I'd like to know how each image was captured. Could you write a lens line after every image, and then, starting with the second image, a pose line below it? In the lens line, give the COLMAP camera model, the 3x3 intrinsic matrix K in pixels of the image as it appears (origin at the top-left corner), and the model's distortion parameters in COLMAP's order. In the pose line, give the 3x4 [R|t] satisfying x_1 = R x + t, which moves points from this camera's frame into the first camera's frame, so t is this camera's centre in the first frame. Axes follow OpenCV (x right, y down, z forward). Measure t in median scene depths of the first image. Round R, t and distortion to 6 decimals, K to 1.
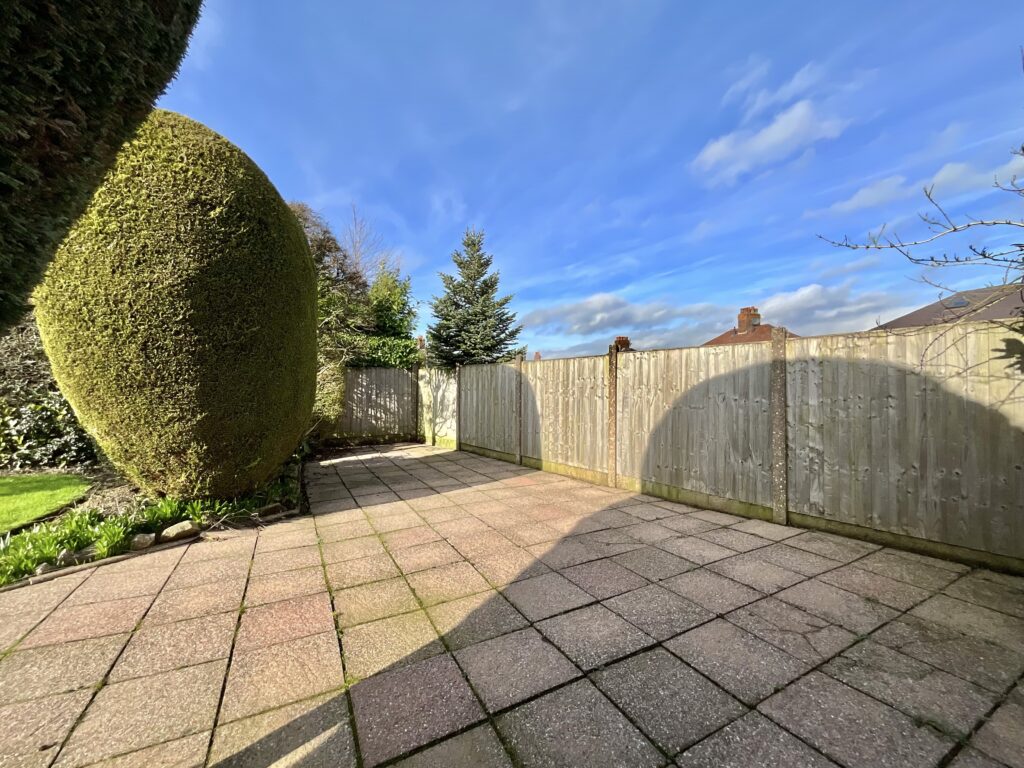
lens RADIAL K [[414.4, 0, 512.0], [0, 414.4, 384.0], [0, 0, 1]] dist [-0.005256, 0.002408]
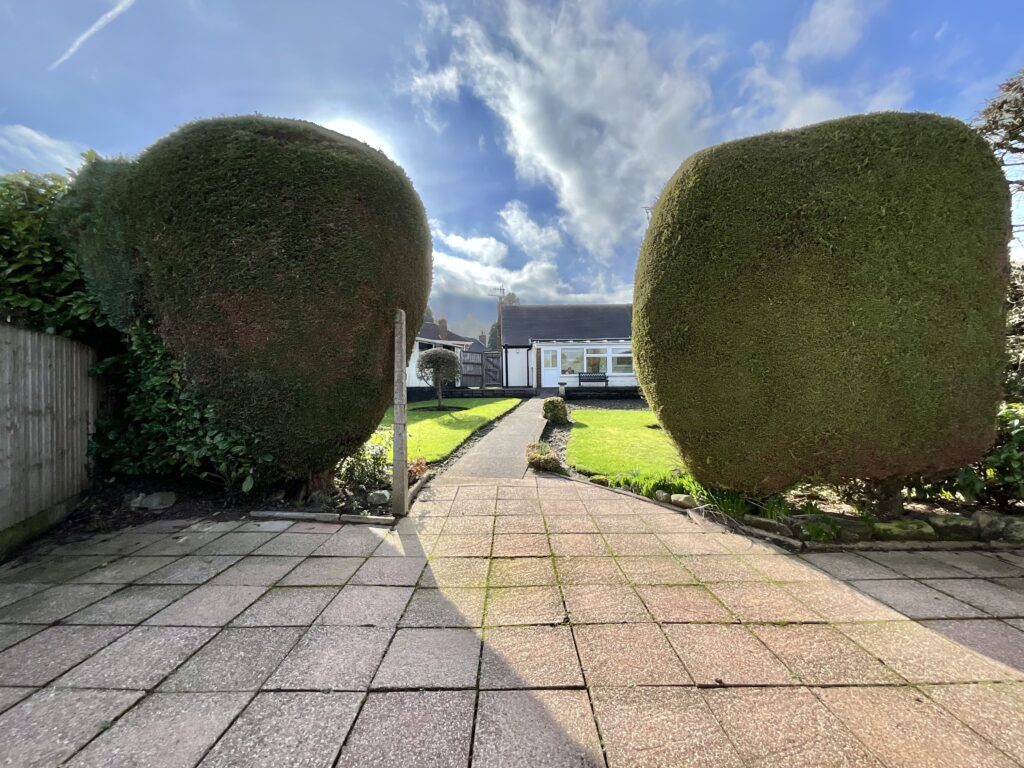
lens RADIAL K [[414.4, 0, 512.0], [0, 414.4, 384.0], [0, 0, 1]] dist [-0.005256, 0.002408]
pose [[-0.471608, 0.006452, -0.881785, 0.428068], [0.020864, 0.999775, -0.003844, 0.000634], [0.881561, -0.020210, -0.471637, 0.933504]]
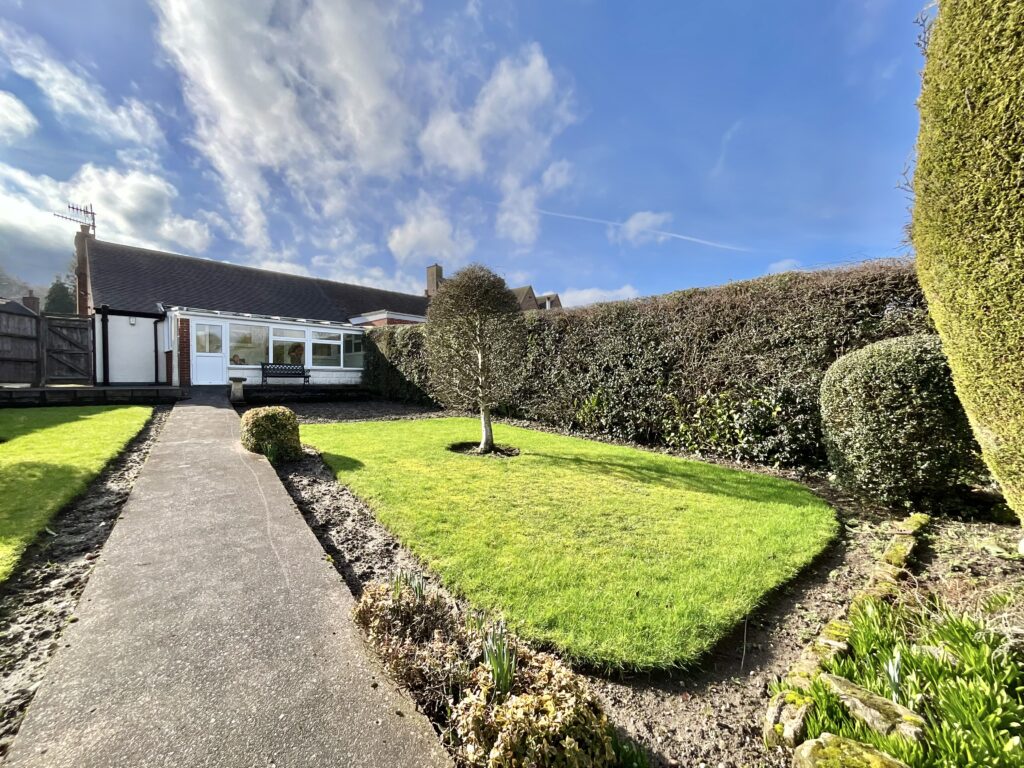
lens RADIAL K [[414.4, 0, 512.0], [0, 414.4, 384.0], [0, 0, 1]] dist [-0.005256, 0.002408]
pose [[0.298586, 0.012210, -0.954305, -0.576743], [0.006394, 0.999870, 0.014794, -0.007800], [0.954361, -0.010519, 0.298469, 0.237206]]
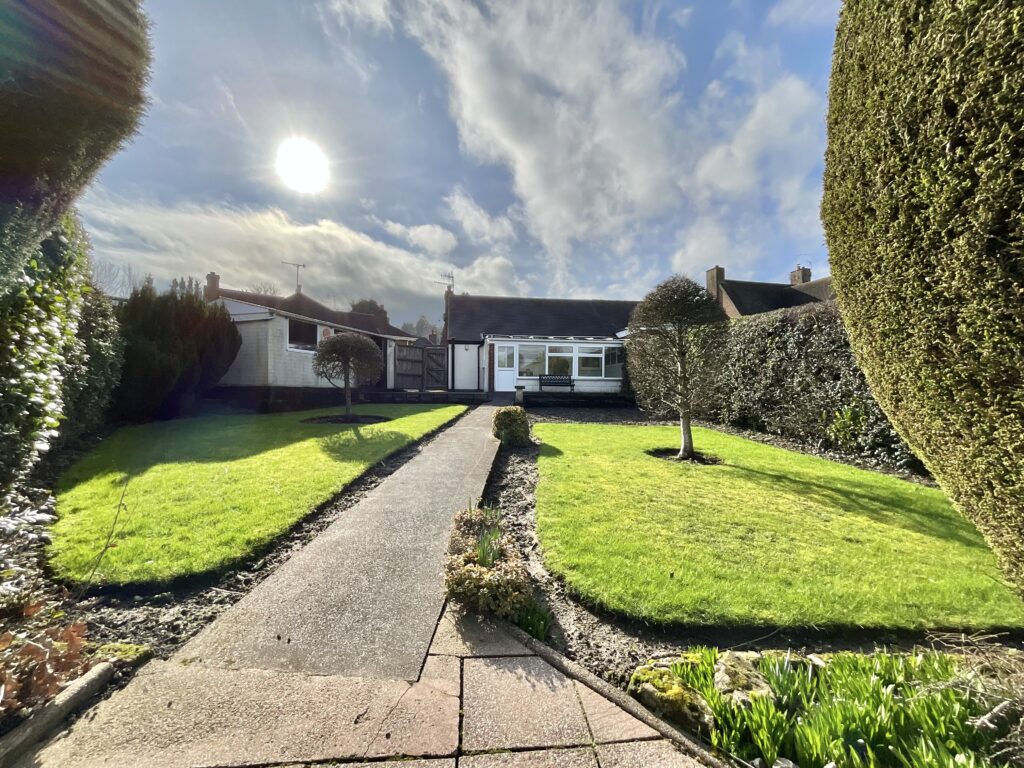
lens RADIAL K [[414.4, 0, 512.0], [0, 414.4, 384.0], [0, 0, 1]] dist [-0.005256, 0.002408]
pose [[-0.370895, -0.011661, -0.928601, -0.382370], [0.000469, 0.999919, -0.012744, 0.006599], [0.928675, -0.005162, -0.370860, 0.582537]]
